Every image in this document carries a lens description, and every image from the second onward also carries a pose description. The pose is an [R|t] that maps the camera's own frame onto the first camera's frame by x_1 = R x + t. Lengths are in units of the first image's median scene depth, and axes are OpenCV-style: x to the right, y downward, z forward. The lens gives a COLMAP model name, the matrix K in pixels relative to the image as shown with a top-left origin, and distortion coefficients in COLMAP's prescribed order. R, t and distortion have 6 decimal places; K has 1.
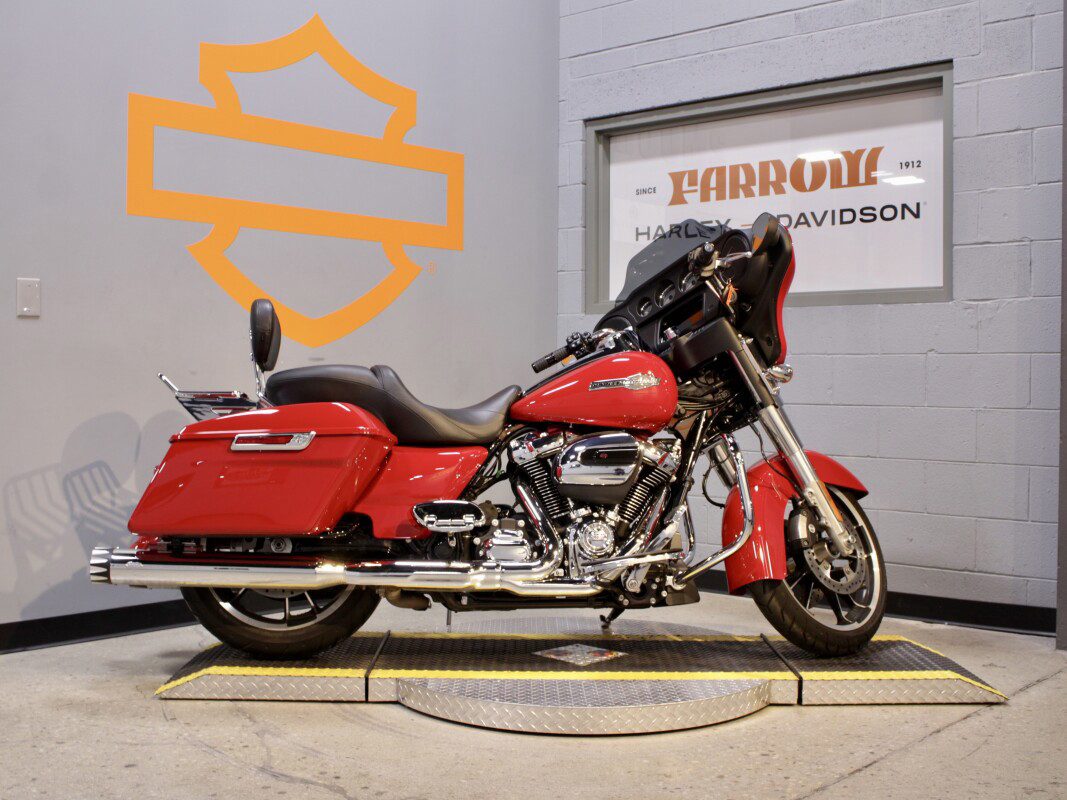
lens RADIAL K [[1294.3, 0, 537.9], [0, 1294.3, 399.3], [0, 0, 1]] dist [-0.034219, 0.000000]
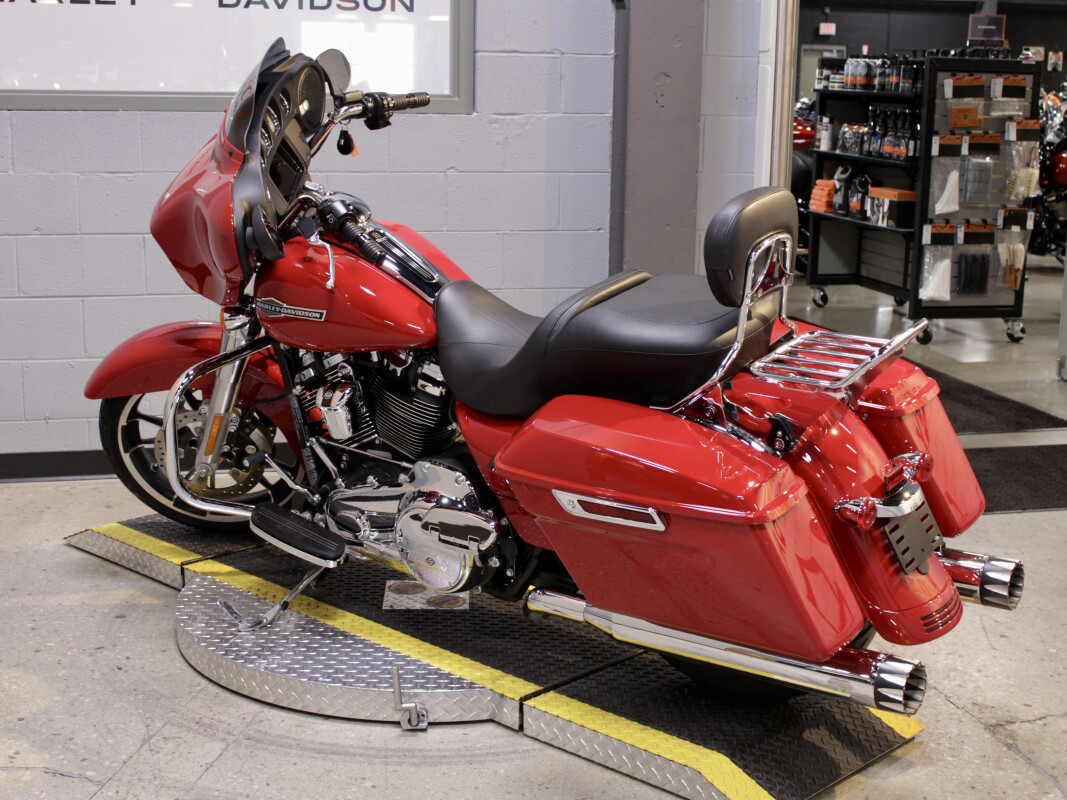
lens RADIAL K [[1615.2, 0, 537.8], [0, 1615.2, 398.9], [0, 0, 1]] dist [-0.027423, 0.000000]
pose [[0.556235, -0.170314, 0.813386, -0.619632], [0.001076, 0.978920, 0.204239, -0.113894], [-0.831025, -0.112730, 0.544693, 0.331911]]
